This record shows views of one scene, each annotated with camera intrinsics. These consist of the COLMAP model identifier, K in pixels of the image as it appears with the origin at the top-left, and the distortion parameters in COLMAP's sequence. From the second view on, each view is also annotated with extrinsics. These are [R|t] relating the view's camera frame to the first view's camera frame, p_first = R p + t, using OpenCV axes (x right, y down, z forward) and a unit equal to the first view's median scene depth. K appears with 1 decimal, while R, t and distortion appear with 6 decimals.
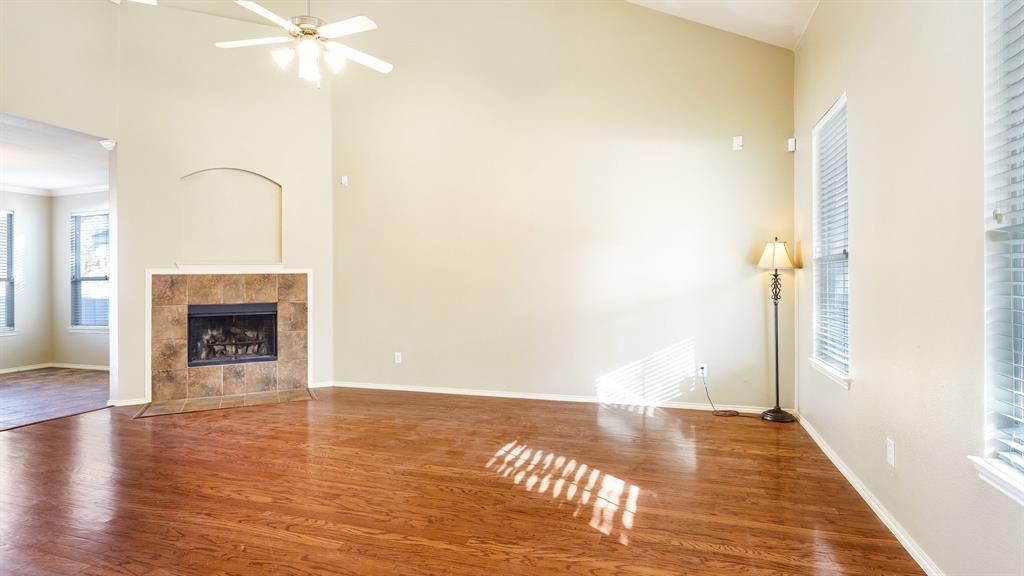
lens RADIAL K [[505.5, 0, 498.4], [0, 505.5, 281.4], [0, 0, 1]] dist [0.003715, -0.000201]
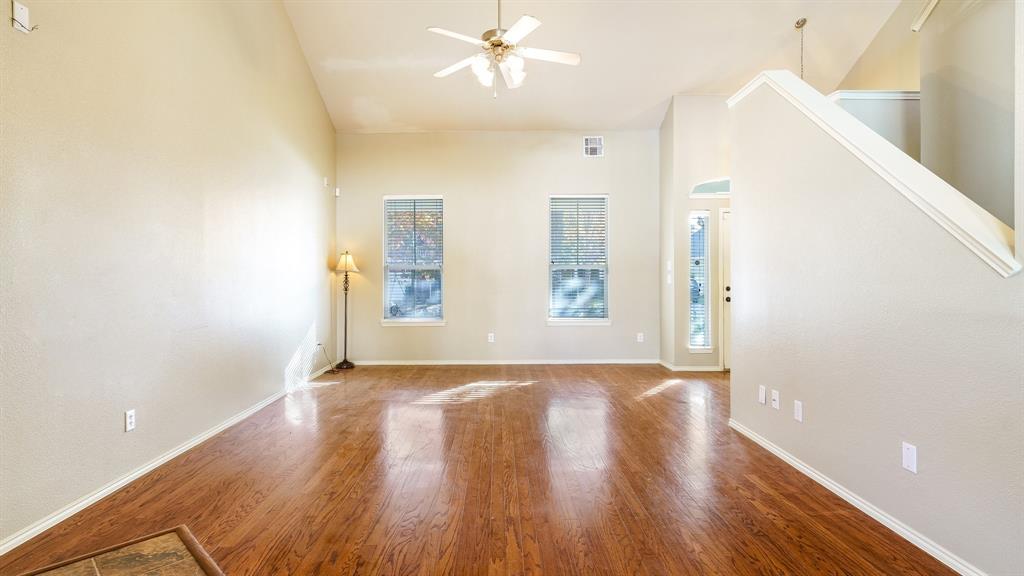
lens RADIAL K [[527.1, 0, 517.9], [0, 527.1, 273.4], [0, 0, 1]] dist [0.004809, -0.000119]
pose [[-0.373832, 0.020125, 0.927278, -0.906618], [0.008310, 0.999797, -0.018349, 0.012524], [-0.927459, 0.000846, -0.373923, 0.874713]]
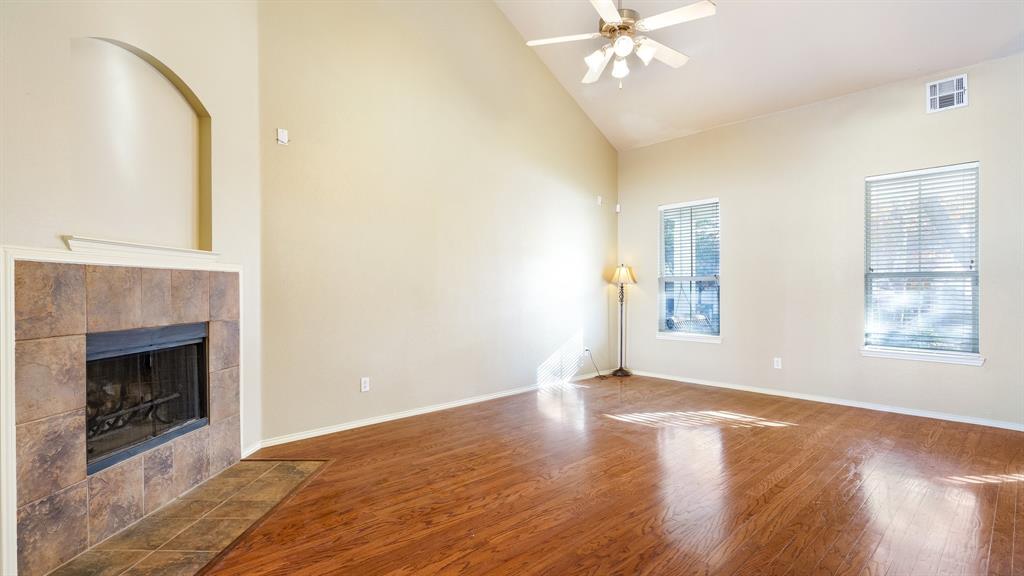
lens RADIAL K [[500.1, 0, 498.3], [0, 500.1, 287.7], [0, 0, 1]] dist [0.002060, -0.000446]
pose [[0.455484, 0.014182, 0.890131, -0.837895], [-0.005141, 0.999898, -0.013300, 0.010292], [-0.890229, 0.001482, 0.455510, 0.485273]]
